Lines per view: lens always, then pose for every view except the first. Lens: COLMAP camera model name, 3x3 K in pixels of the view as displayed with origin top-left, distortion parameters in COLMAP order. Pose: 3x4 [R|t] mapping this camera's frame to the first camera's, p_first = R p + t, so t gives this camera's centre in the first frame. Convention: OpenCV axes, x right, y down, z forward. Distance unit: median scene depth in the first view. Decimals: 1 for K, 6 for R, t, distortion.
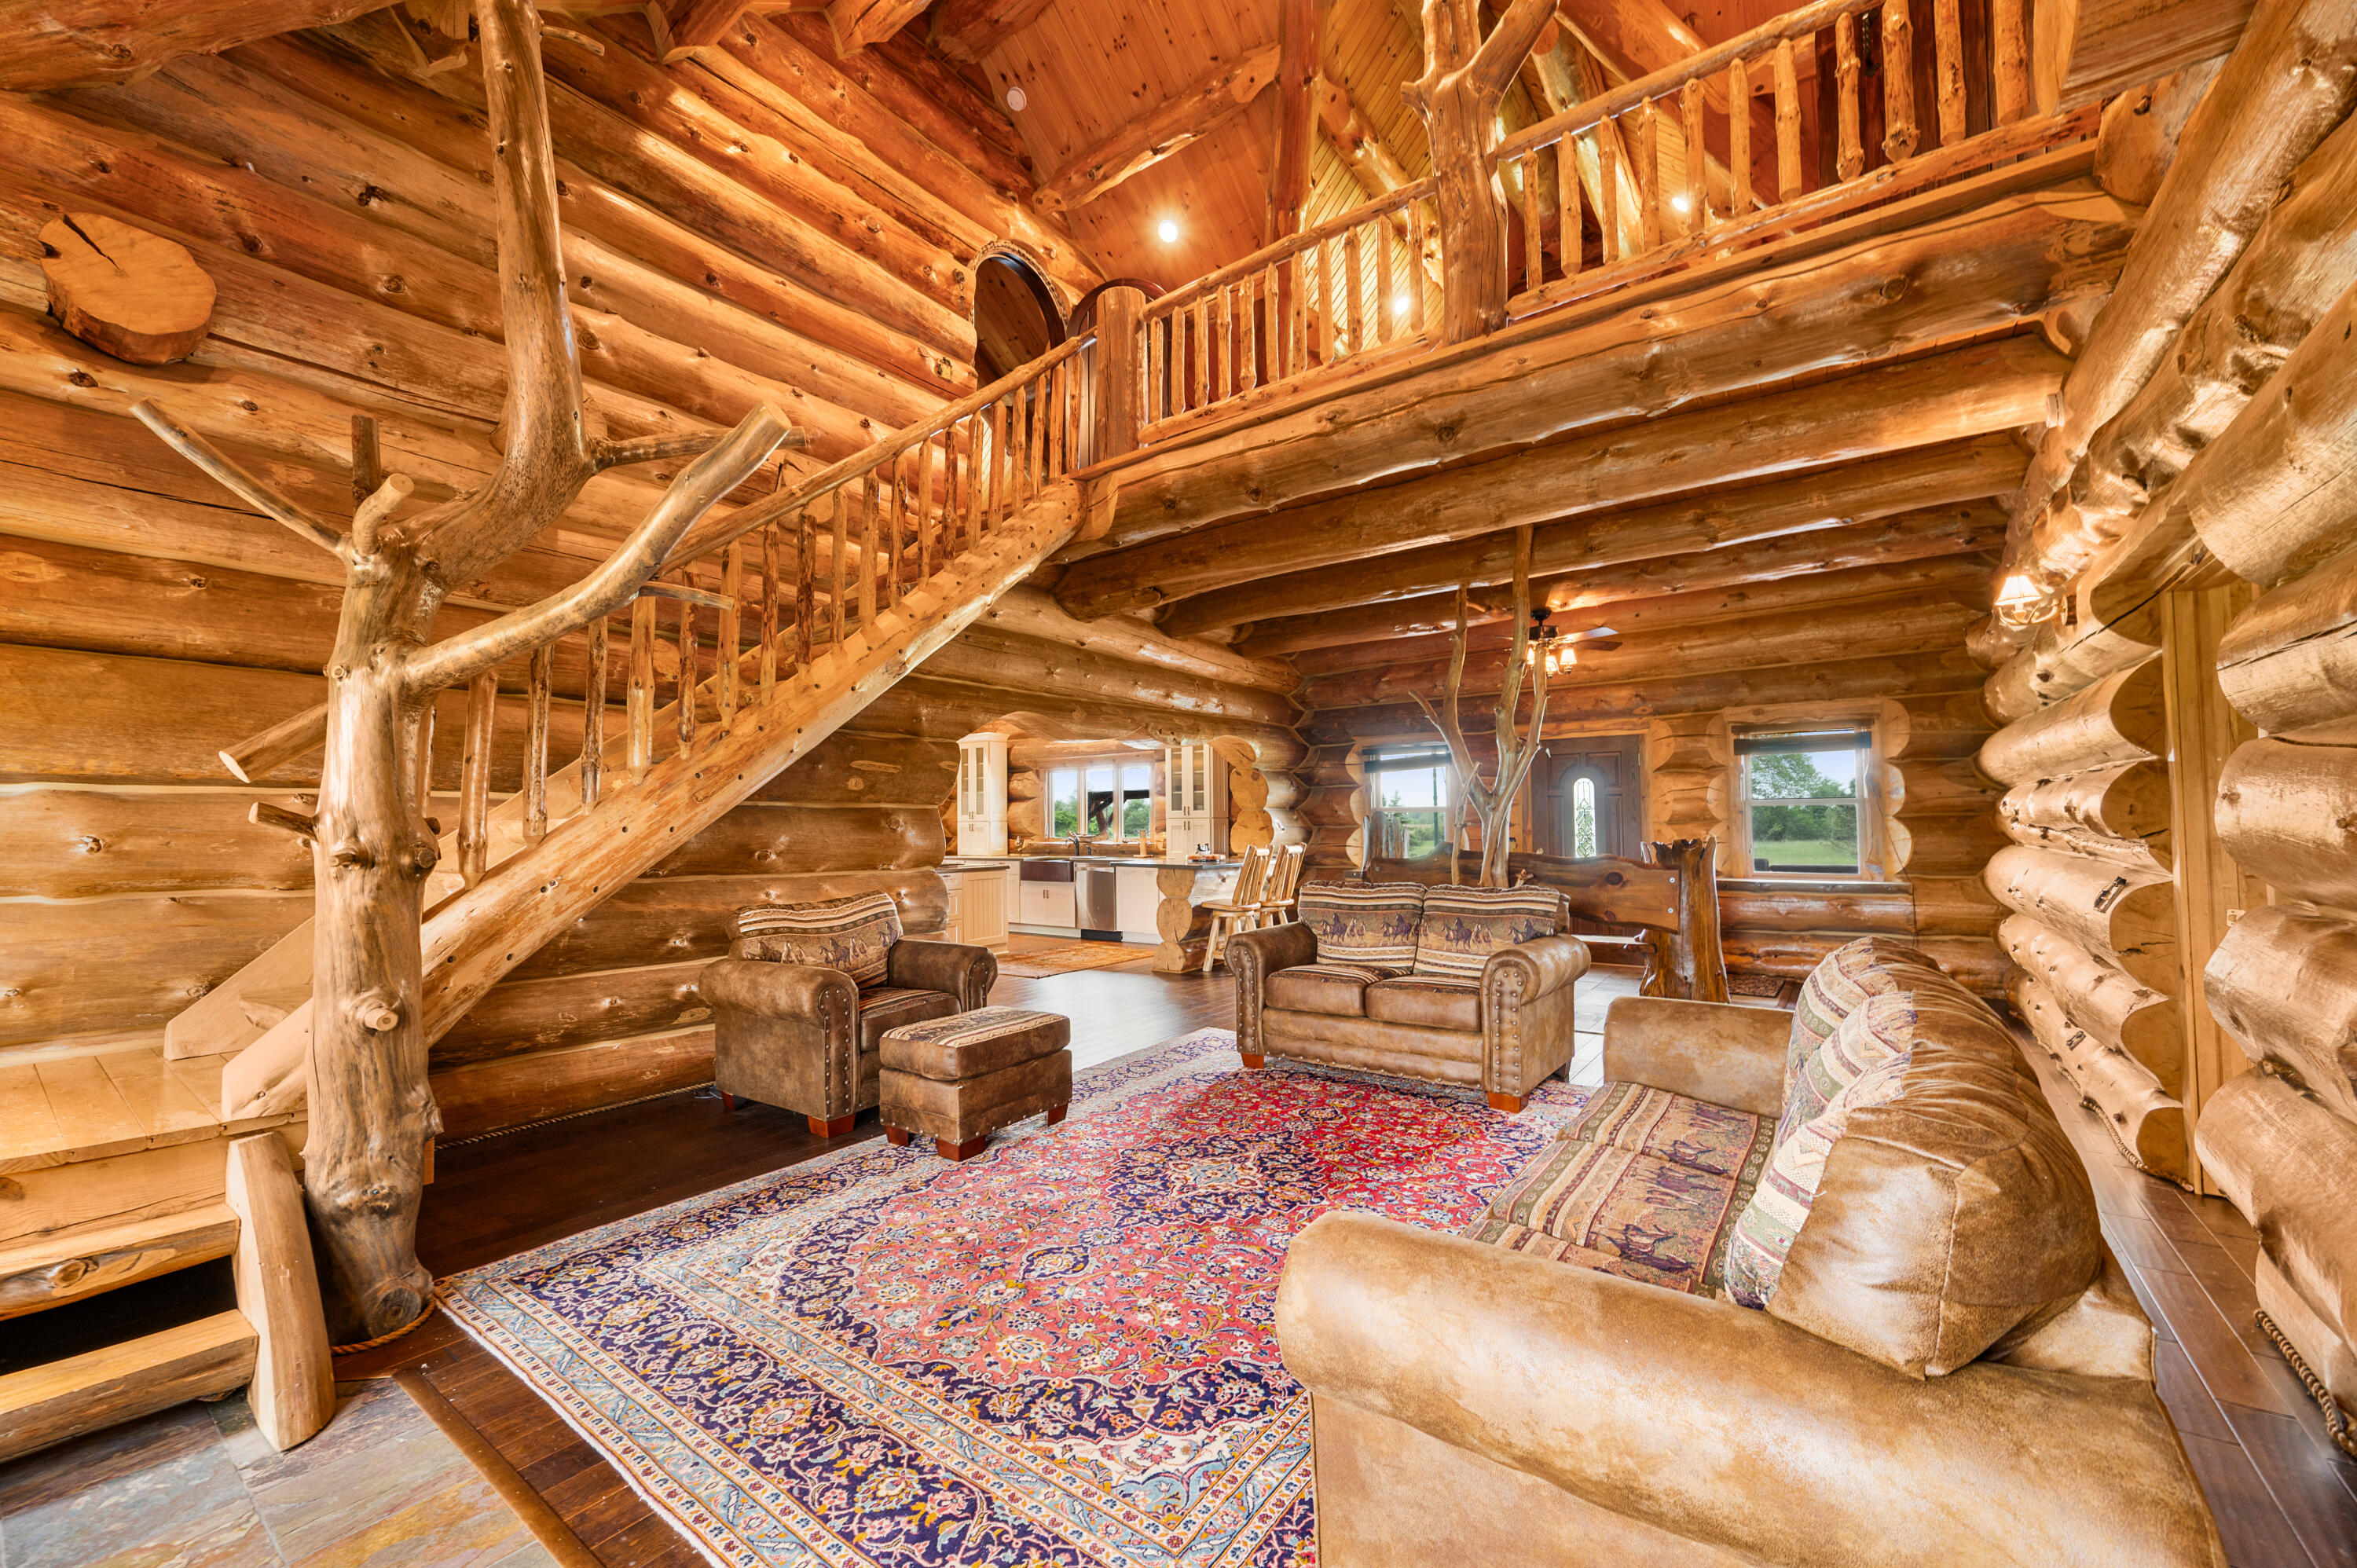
lens RADIAL K [[938.6, 0, 1181.6], [0, 938.6, 778.9], [0, 0, 1]] dist [-0.000107, -0.000117]
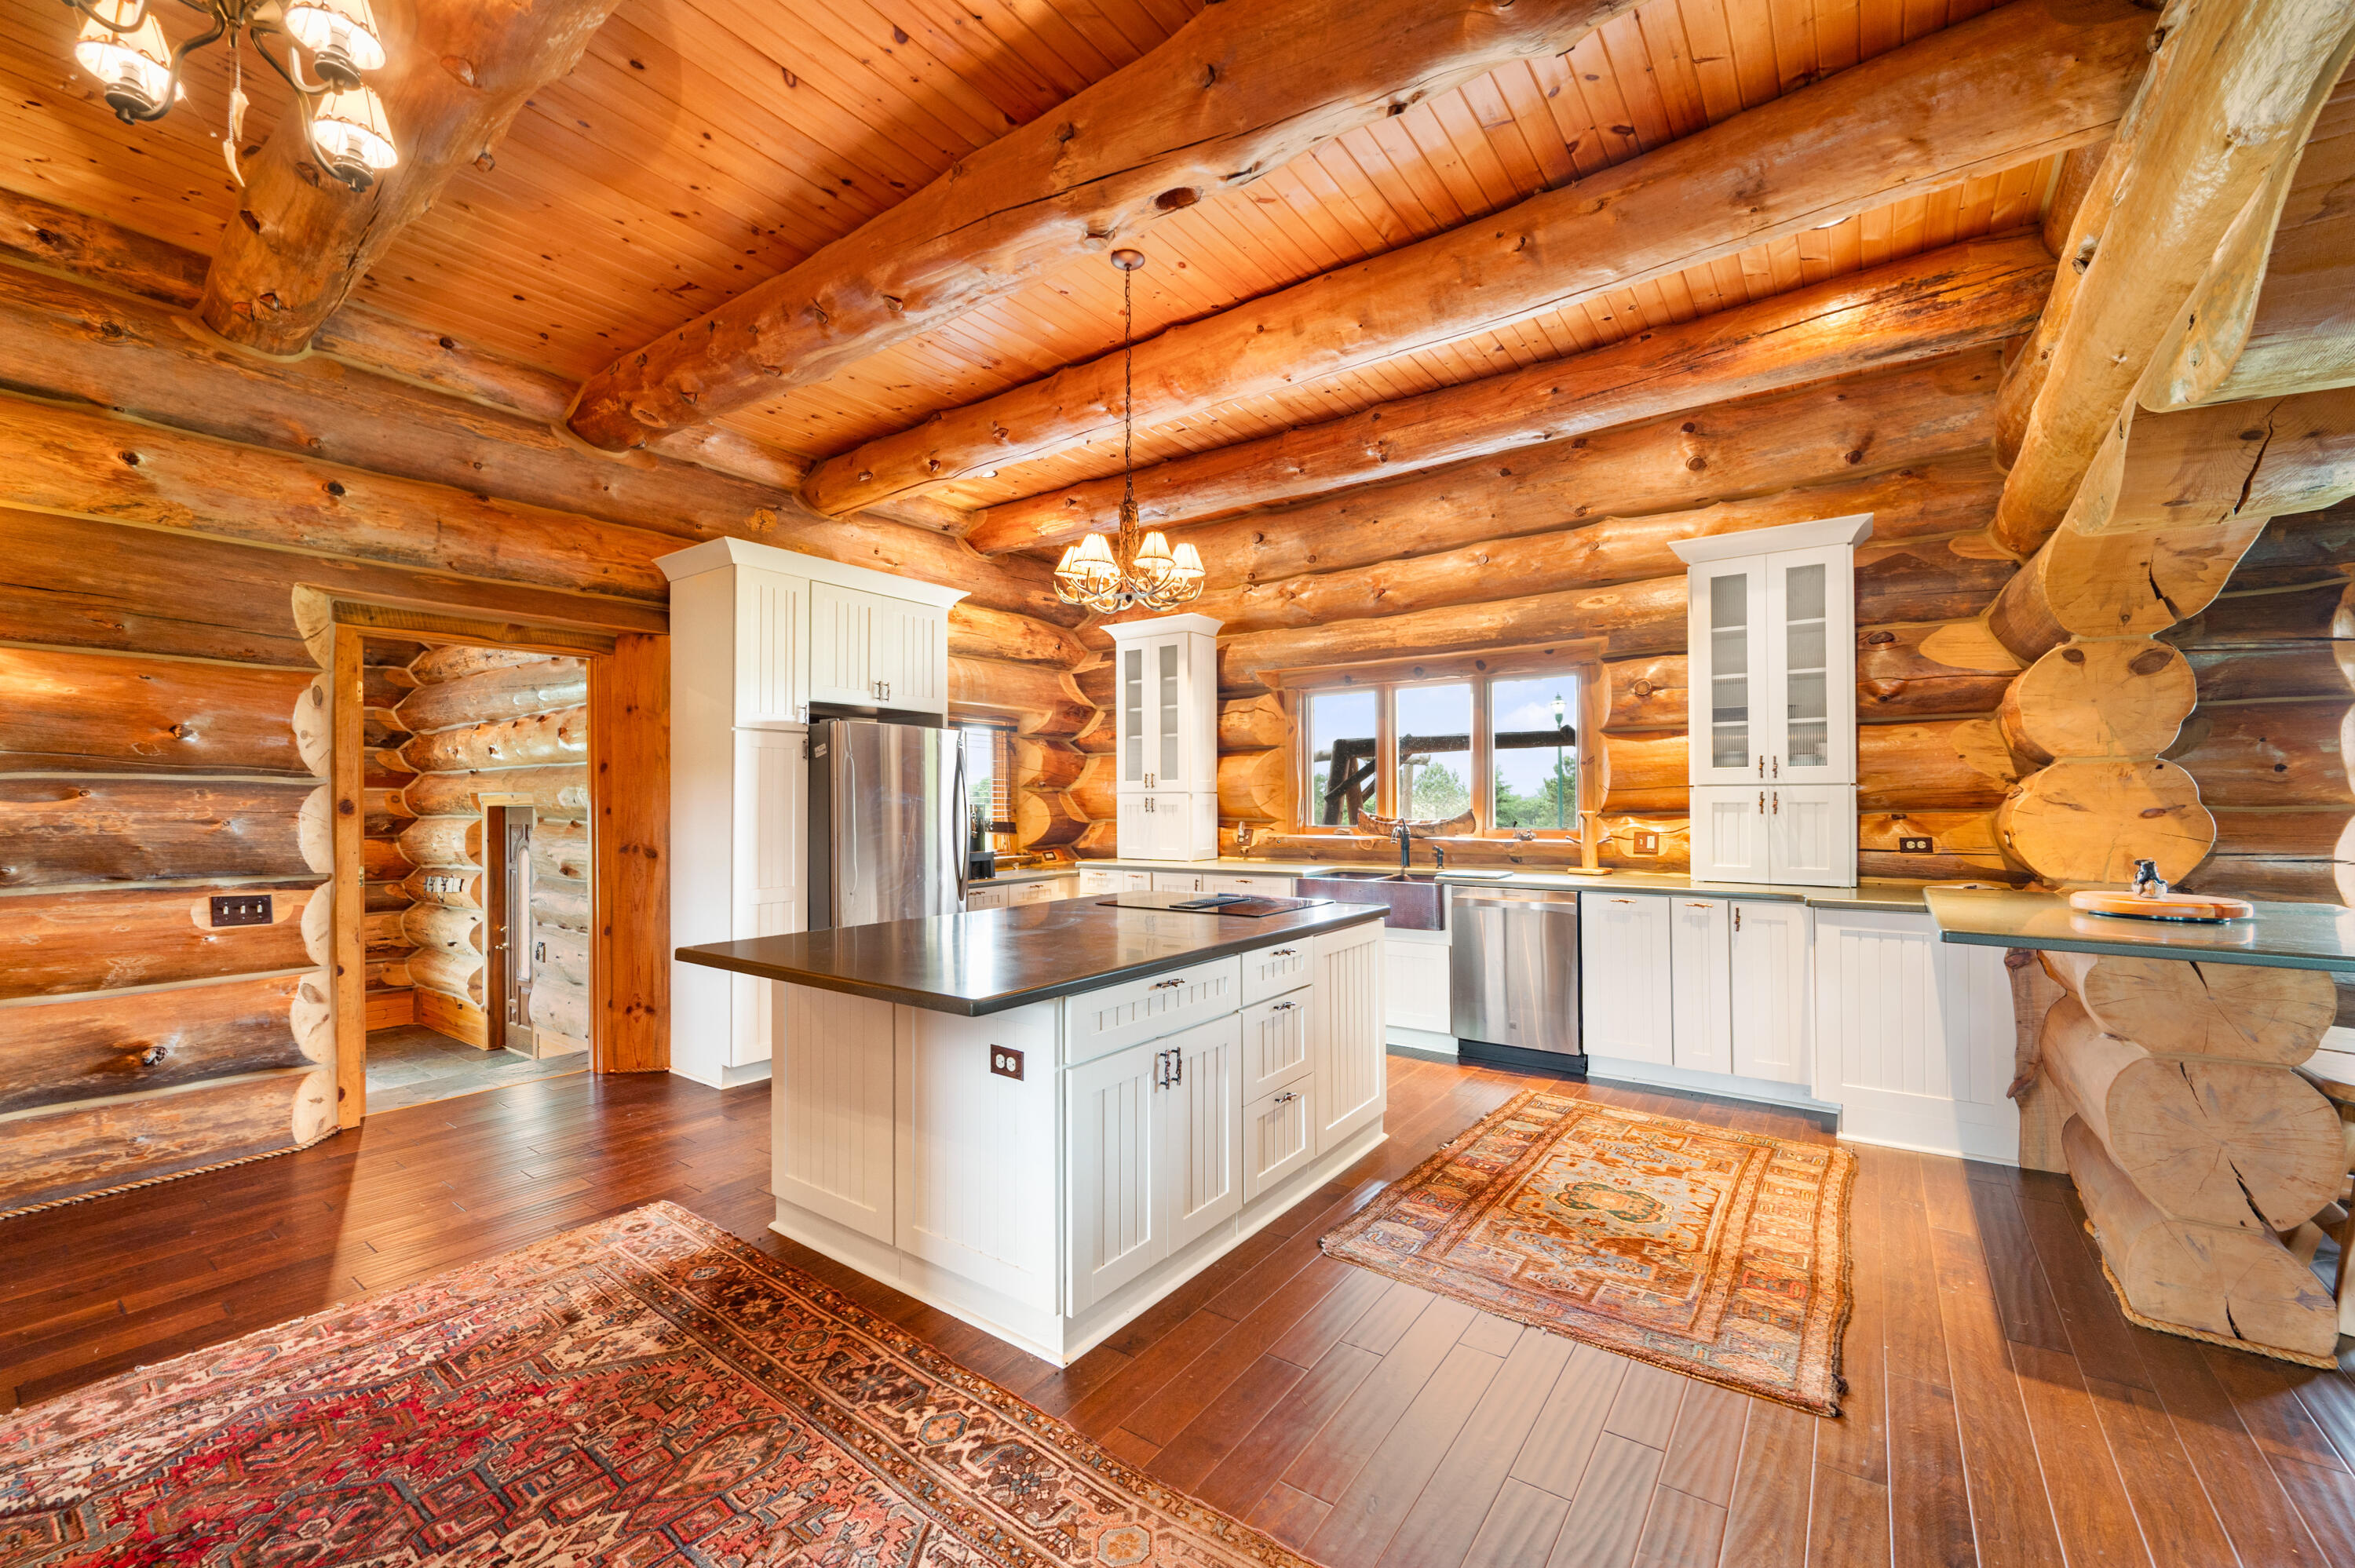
lens RADIAL K [[947.5, 0, 1171.9], [0, 947.5, 795.8], [0, 0, 1]] dist [0.000013, -0.000071]
pose [[0.999768, -0.002496, -0.021383, -0.201370], [0.003520, 0.998842, 0.047987, 0.022219], [0.021238, -0.048051, 0.998619, 0.493928]]
